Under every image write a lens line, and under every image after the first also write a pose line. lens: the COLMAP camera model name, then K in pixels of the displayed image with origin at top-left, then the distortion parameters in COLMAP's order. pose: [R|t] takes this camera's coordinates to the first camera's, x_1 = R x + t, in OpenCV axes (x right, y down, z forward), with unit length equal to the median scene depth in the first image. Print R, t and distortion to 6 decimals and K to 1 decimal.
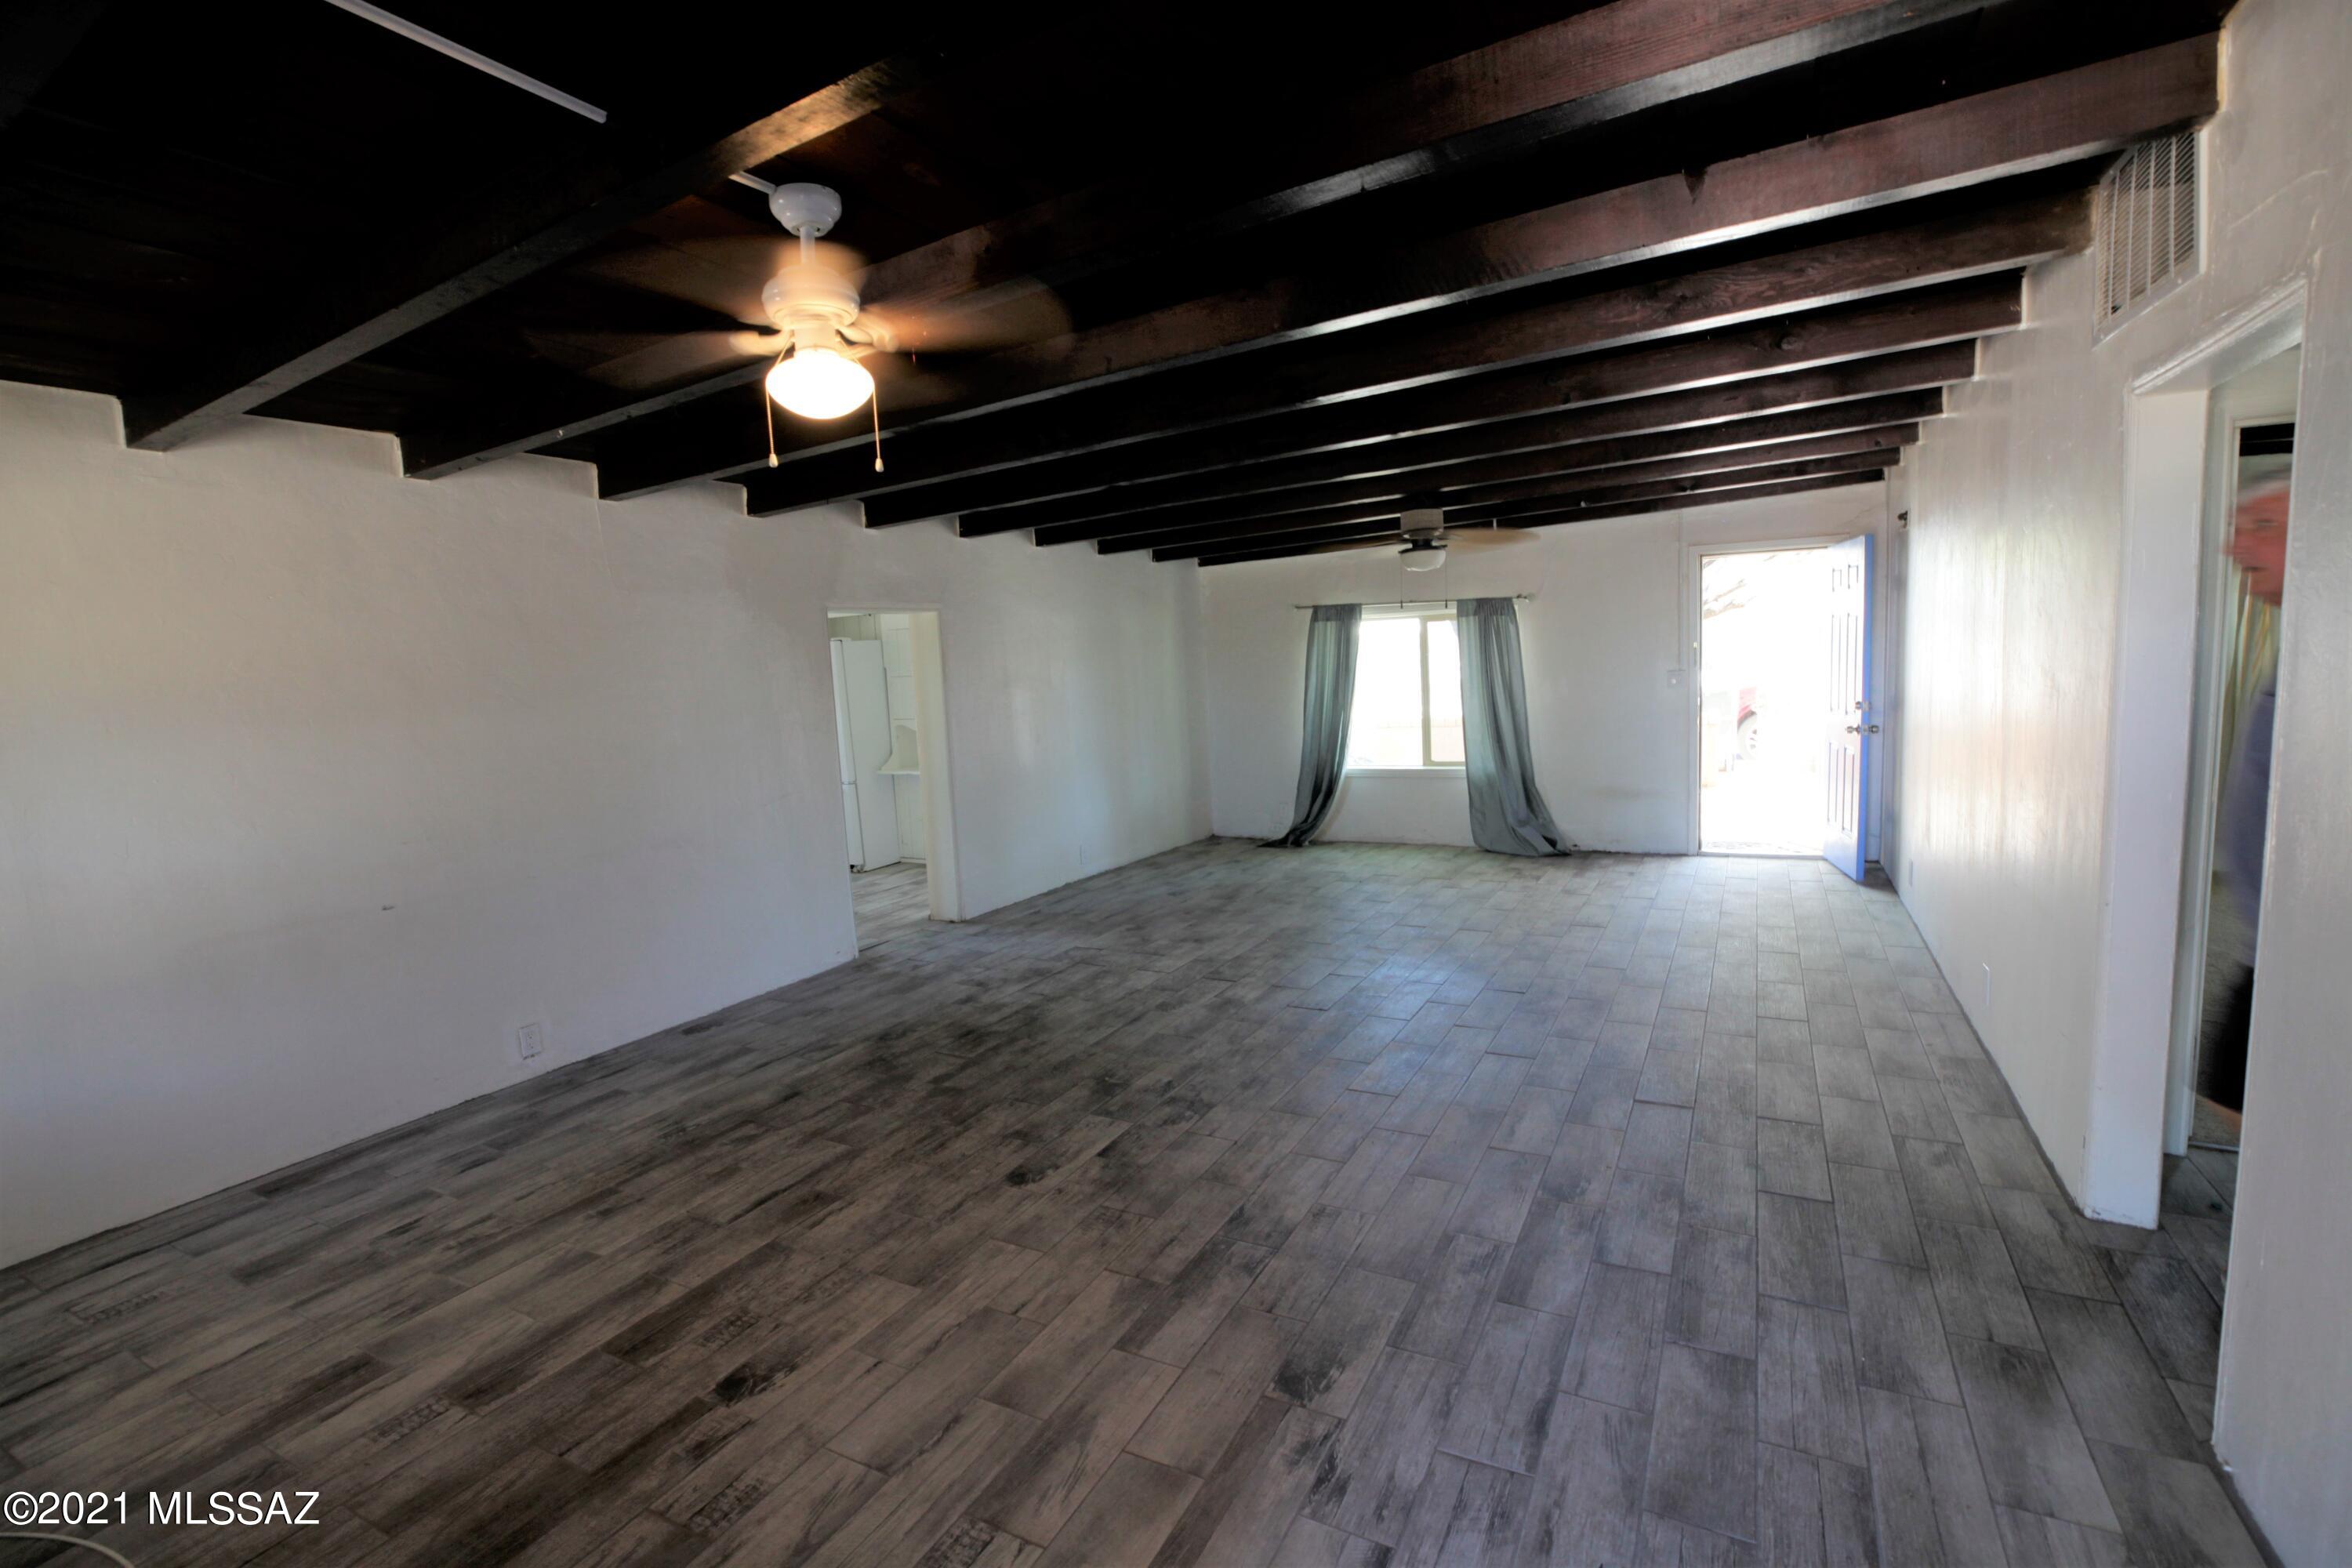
lens RADIAL K [[1025.2, 0, 1172.2], [0, 1025.2, 797.9], [0, 0, 1]] dist [0.001135, 0.000018]
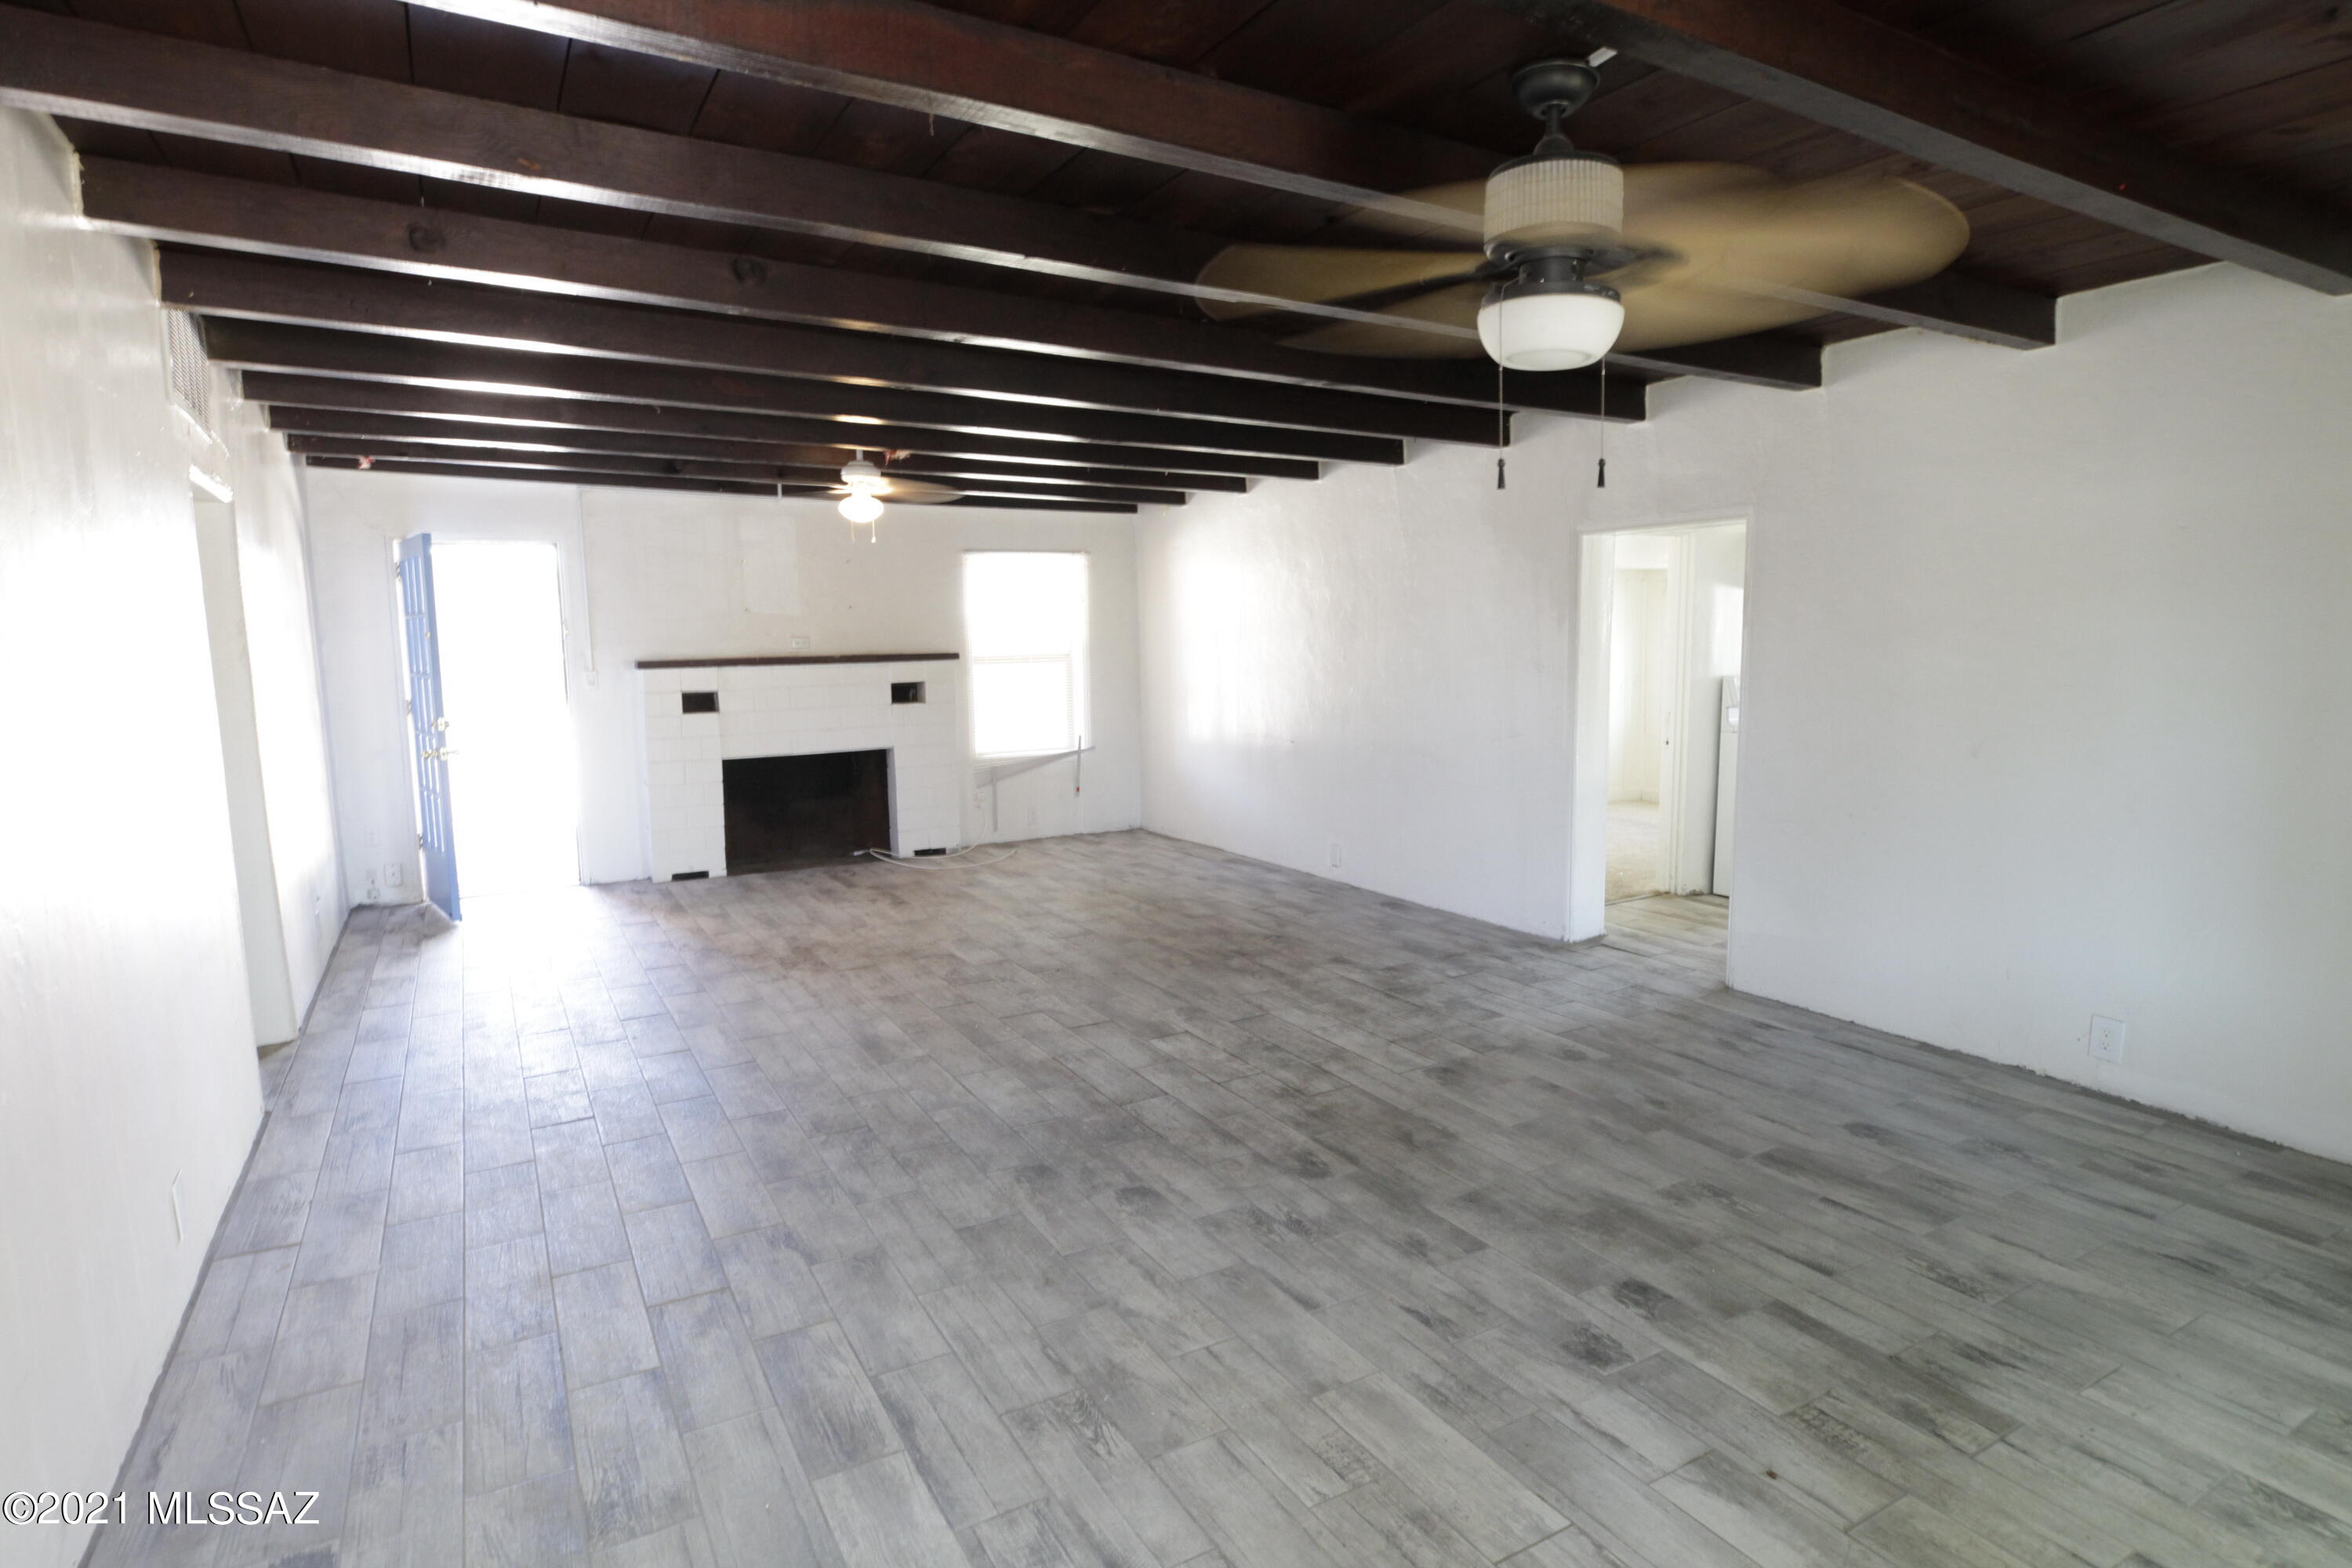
lens RADIAL K [[1208.0, 0, 1172.7], [0, 1208.0, 770.6], [0, 0, 1]] dist [-0.002485, -0.000147]
pose [[-0.489099, 0.166815, -0.856128, 0.785912], [-0.070579, 0.970753, 0.229471, -0.215964], [0.869368, 0.172659, -0.463021, 1.306090]]
